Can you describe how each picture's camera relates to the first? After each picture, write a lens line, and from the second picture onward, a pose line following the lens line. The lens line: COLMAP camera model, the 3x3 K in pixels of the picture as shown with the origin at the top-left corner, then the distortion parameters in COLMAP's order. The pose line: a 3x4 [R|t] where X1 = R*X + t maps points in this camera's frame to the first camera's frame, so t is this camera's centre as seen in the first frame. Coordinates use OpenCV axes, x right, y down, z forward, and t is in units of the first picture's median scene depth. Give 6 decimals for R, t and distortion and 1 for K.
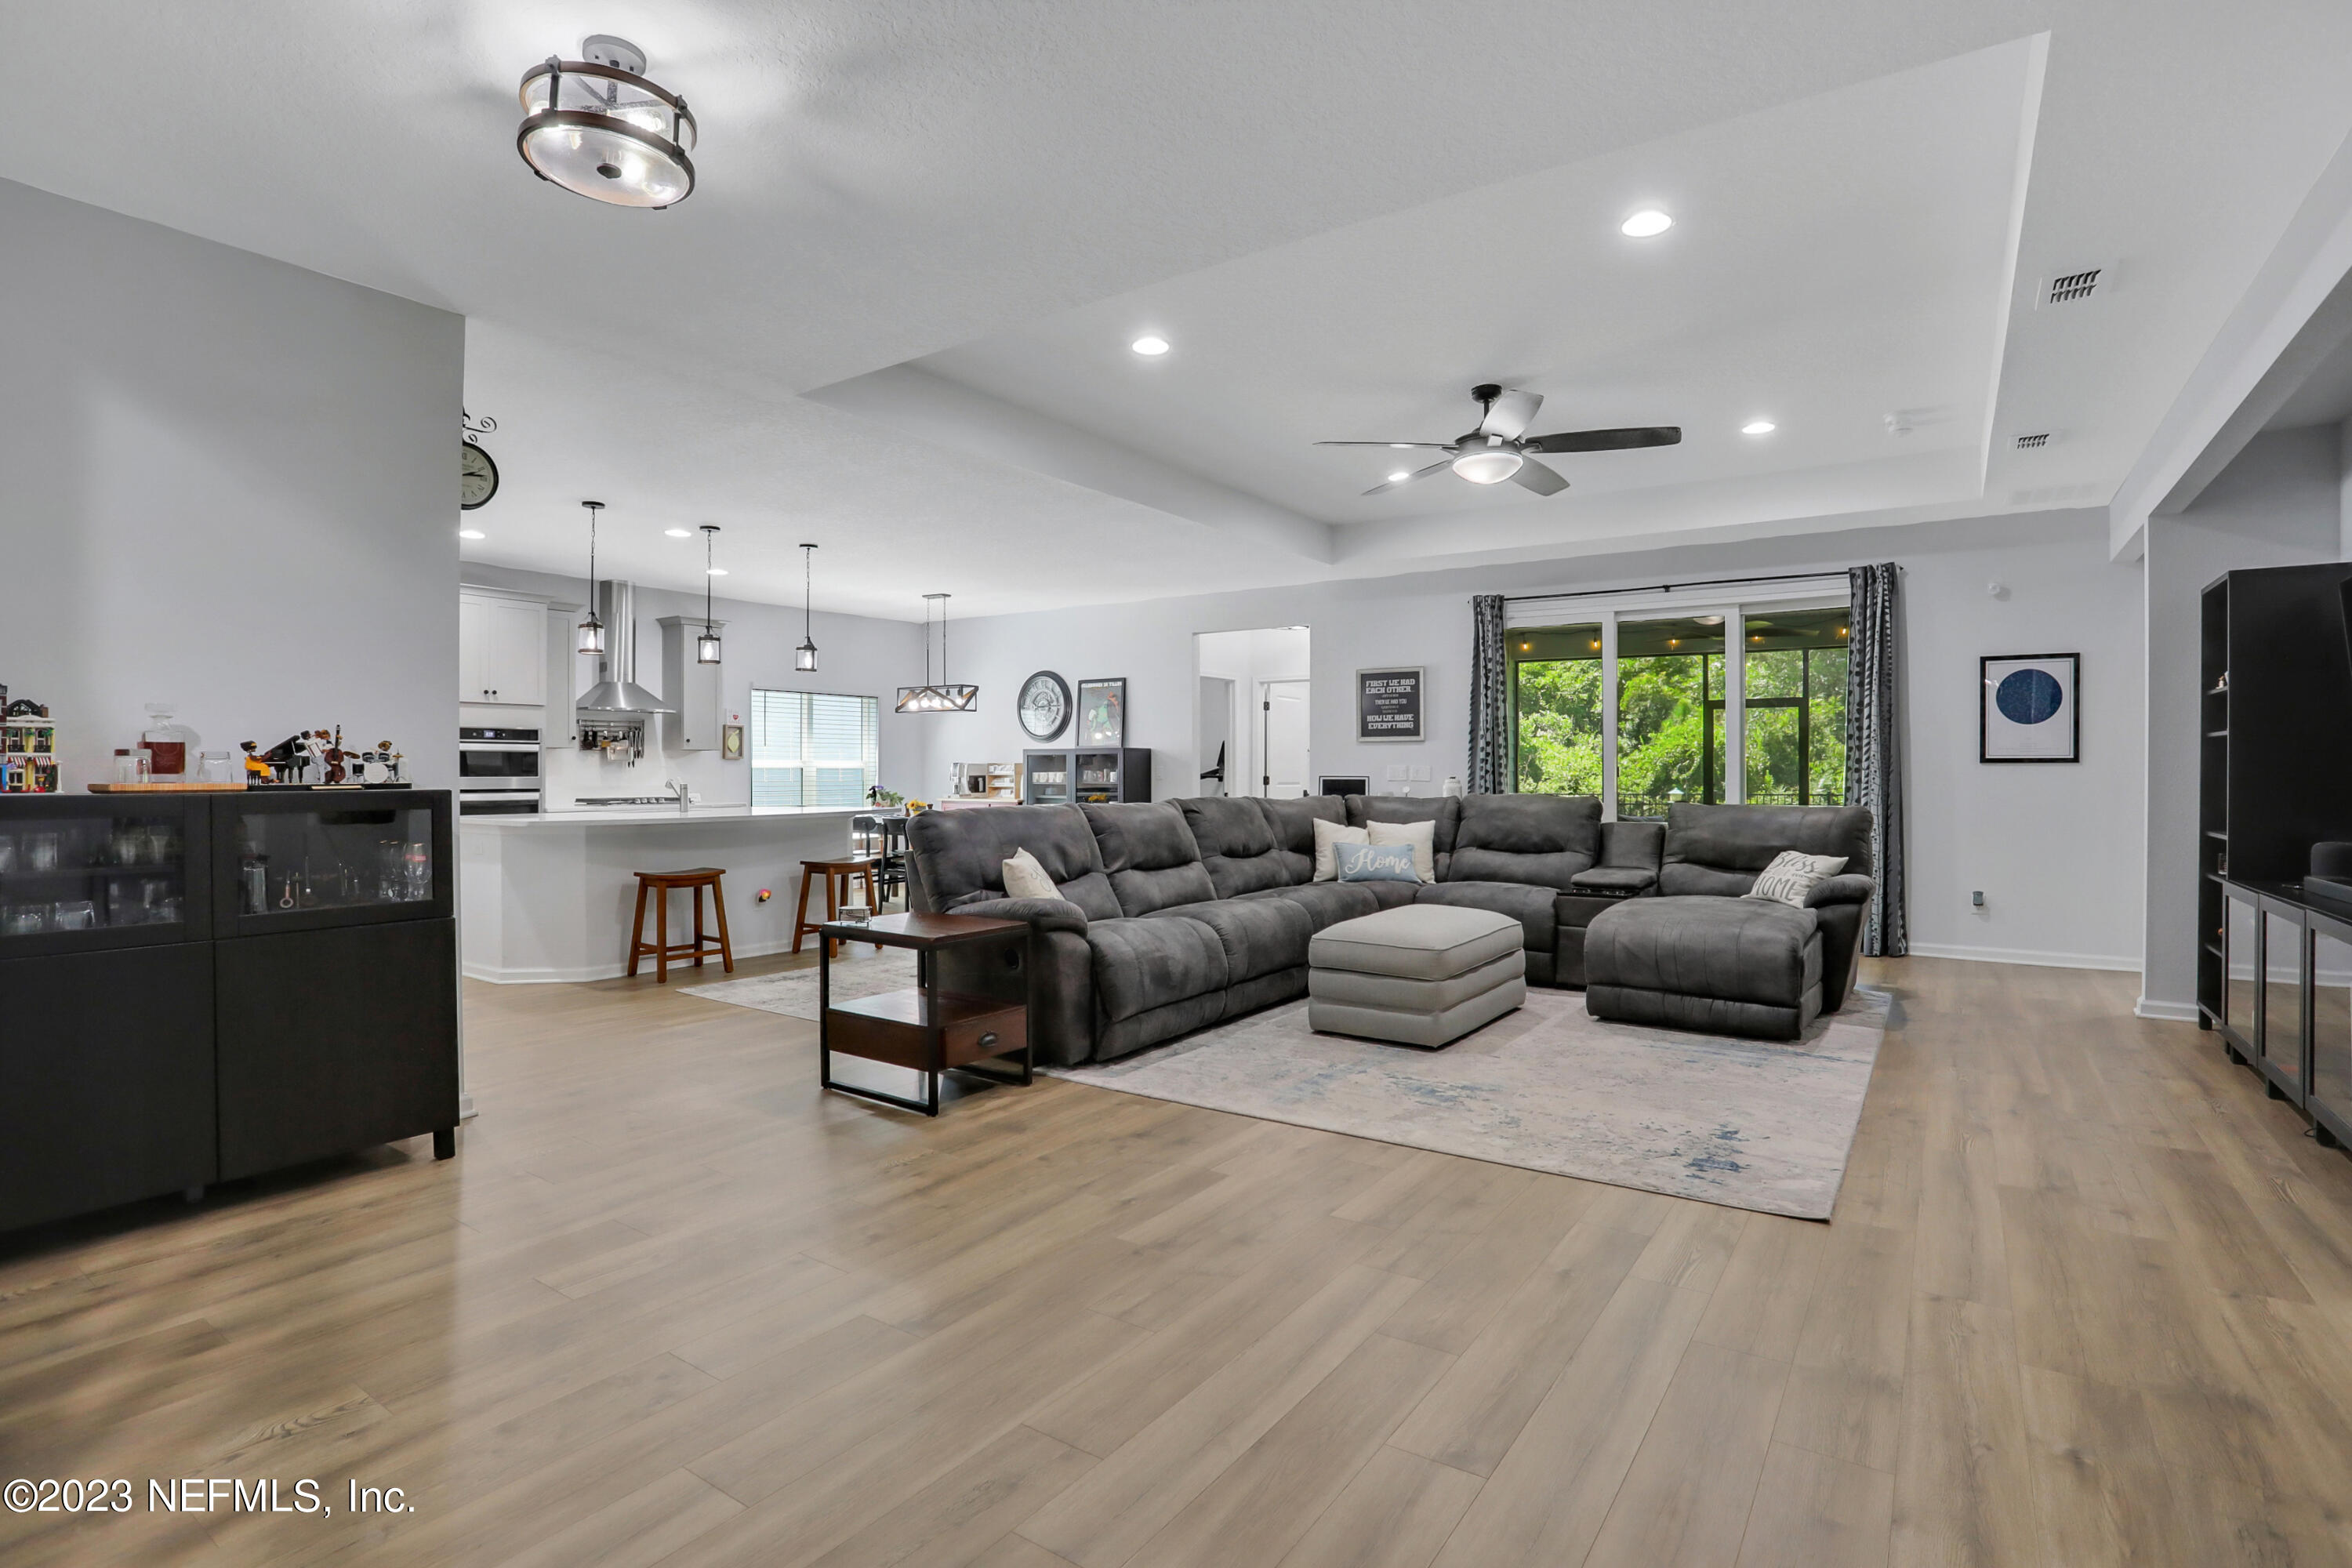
lens RADIAL K [[1160.6, 0, 1156.1], [0, 1160.6, 767.9], [0, 0, 1]] dist [-0.110471, 0.092282]
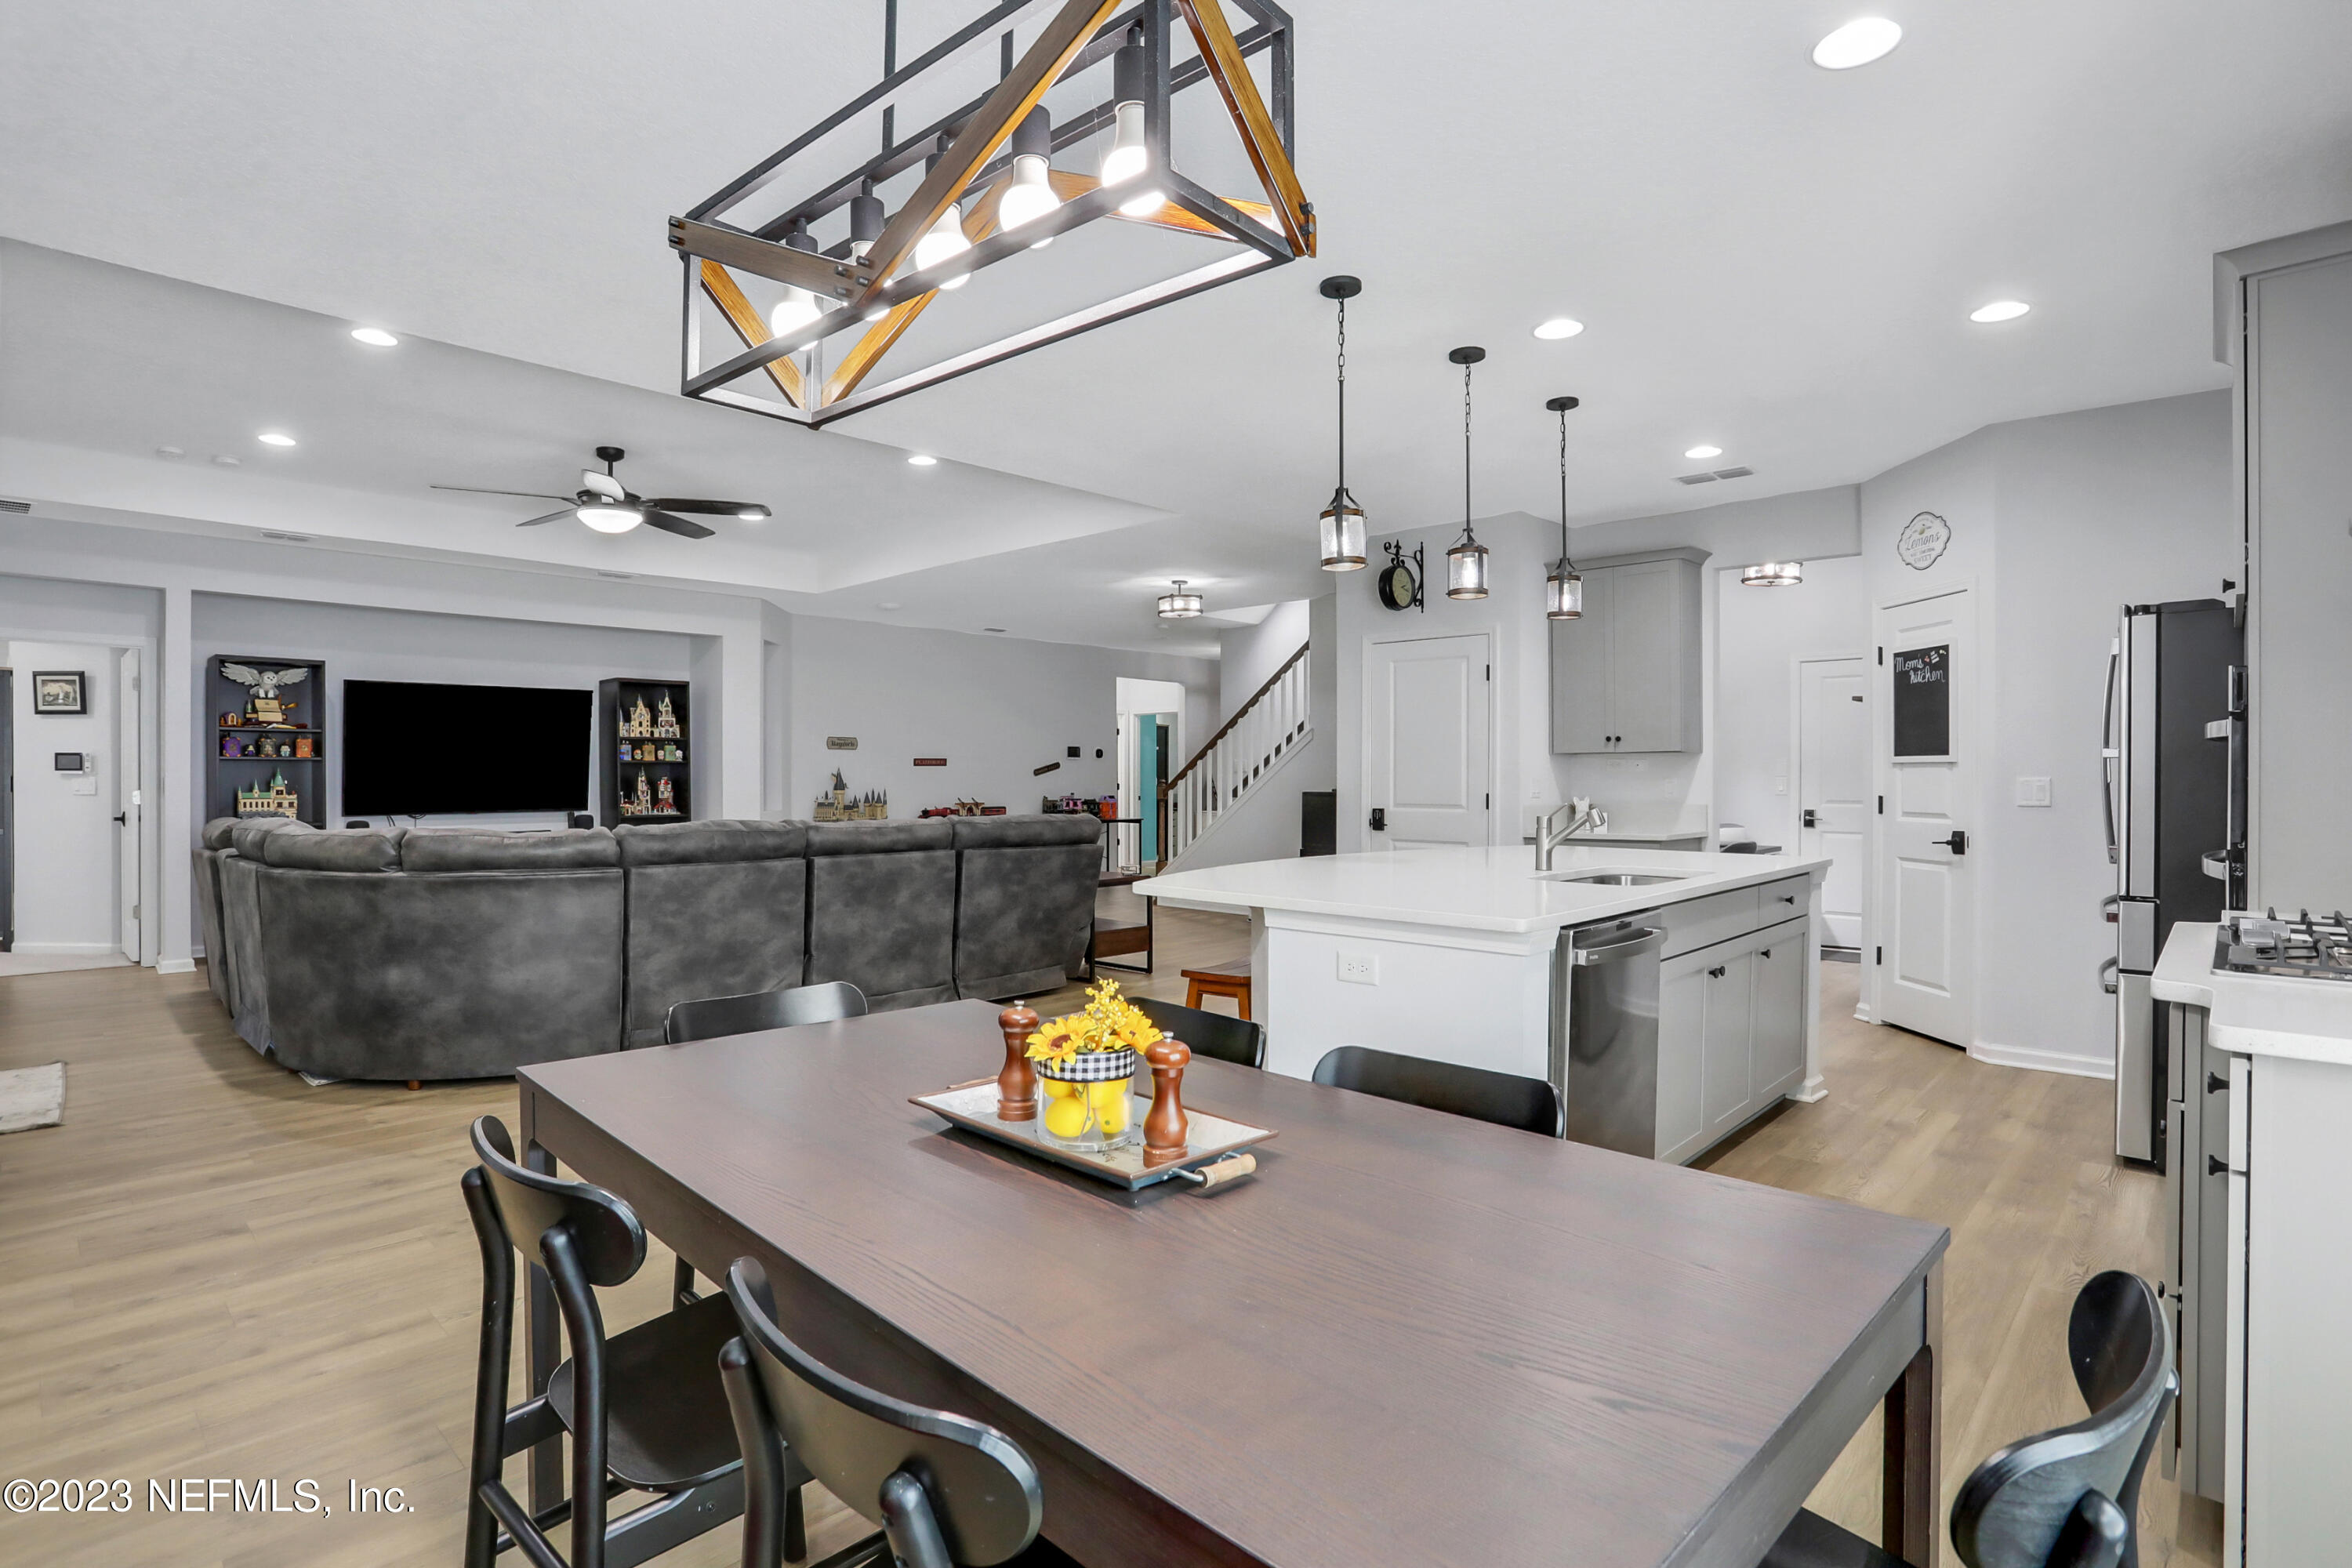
lens RADIAL K [[1197.6, 0, 1176.0], [0, 1197.6, 784.0], [0, 0, 1]] dist [-0.073602, 0.034403]
pose [[-0.992370, -0.001468, 0.123290, -0.258170], [-0.000764, 0.999983, 0.005755, -0.002526], [-0.123297, 0.005617, -0.992354, 1.276074]]
